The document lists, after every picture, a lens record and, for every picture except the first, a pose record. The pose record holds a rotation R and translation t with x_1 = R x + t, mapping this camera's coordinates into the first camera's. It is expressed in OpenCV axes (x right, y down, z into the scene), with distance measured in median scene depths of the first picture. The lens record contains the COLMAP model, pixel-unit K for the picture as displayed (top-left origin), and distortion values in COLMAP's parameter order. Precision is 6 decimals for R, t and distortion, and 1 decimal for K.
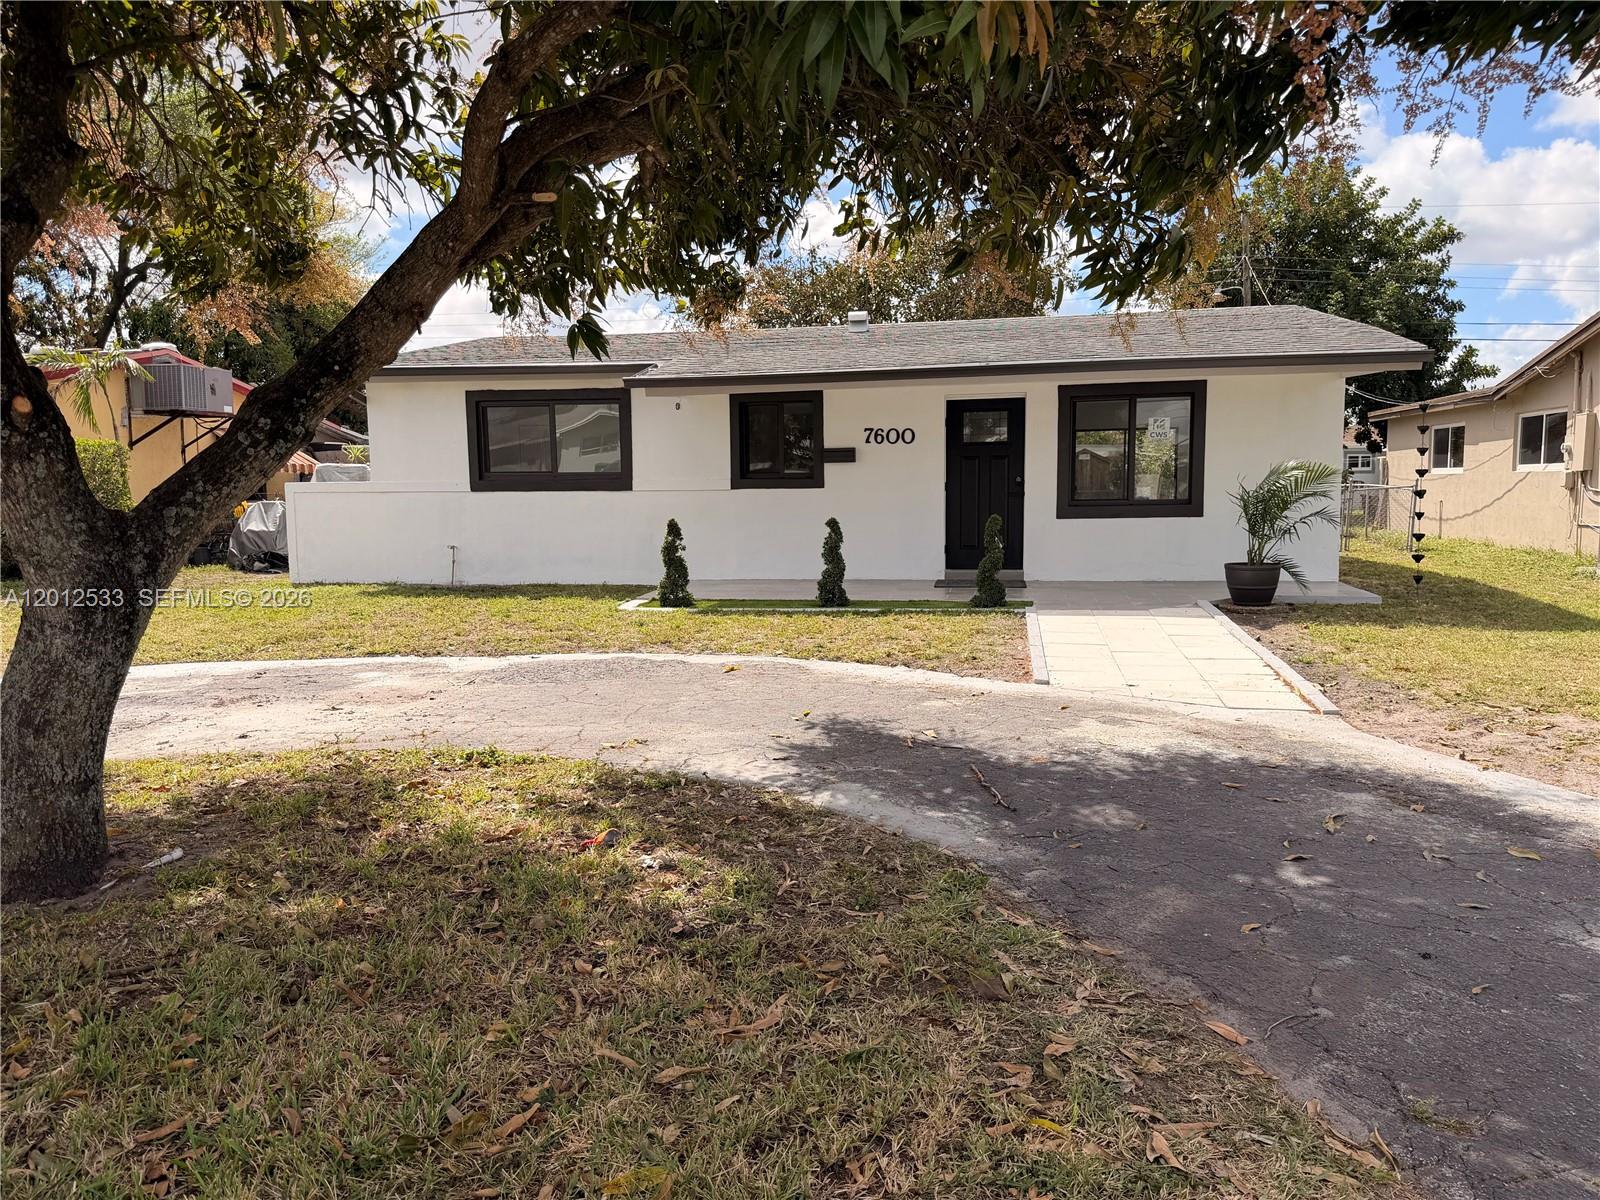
lens RADIAL K [[1110.0, 0, 801.9], [0, 1110.0, 596.3], [0, 0, 1]] dist [0.058878, -0.014256]
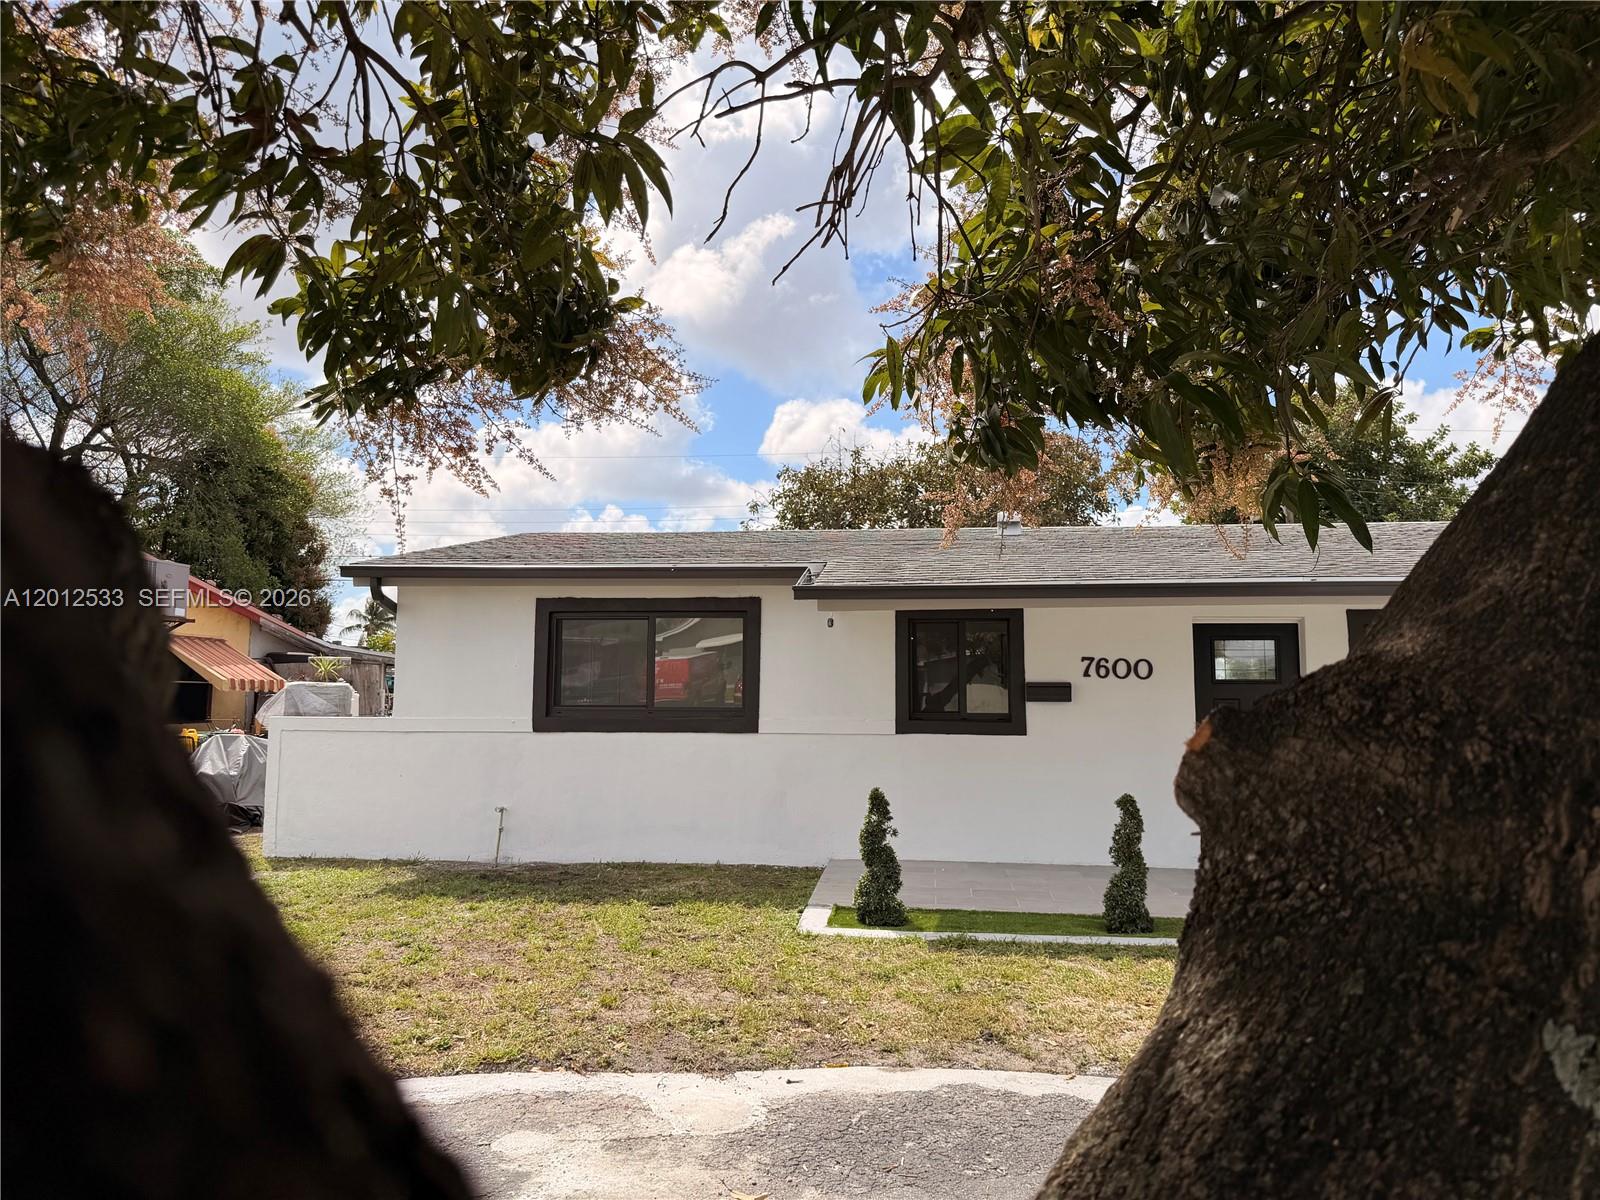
lens RADIAL K [[1110.0, 0, 808.4], [0, 1110.0, 592.8], [0, 0, 1]] dist [0.058878, -0.014256]
pose [[0.997003, 0.022507, 0.074016, -0.183809], [-0.008432, 0.982660, -0.185227, -0.052990], [-0.076901, 0.184048, 0.979904, 0.268218]]
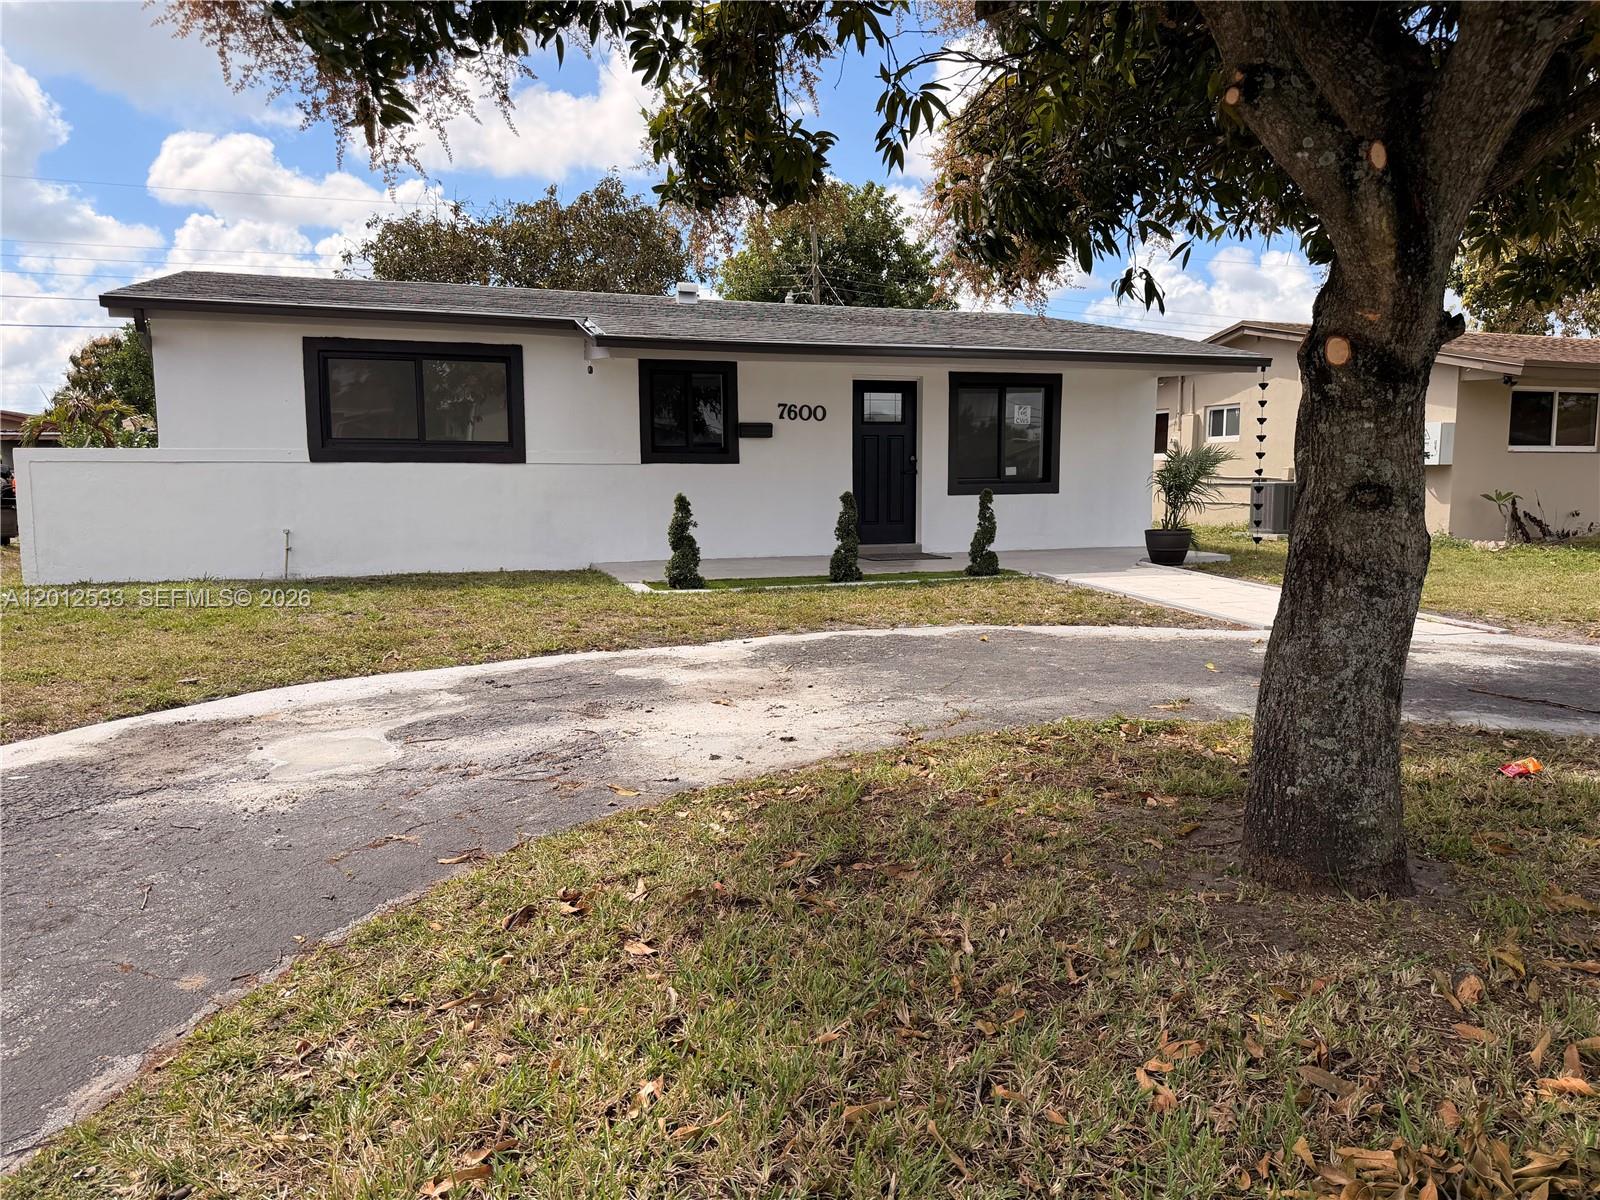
lens RADIAL K [[1110.0, 0, 806.7], [0, 1110.0, 606.0], [0, 0, 1]] dist [0.058878, -0.014256]
pose [[0.863153, -0.051266, 0.502333, -0.426260], [0.041091, 0.998665, 0.031313, -0.001479], [-0.503268, -0.006387, 0.864107, 0.131410]]
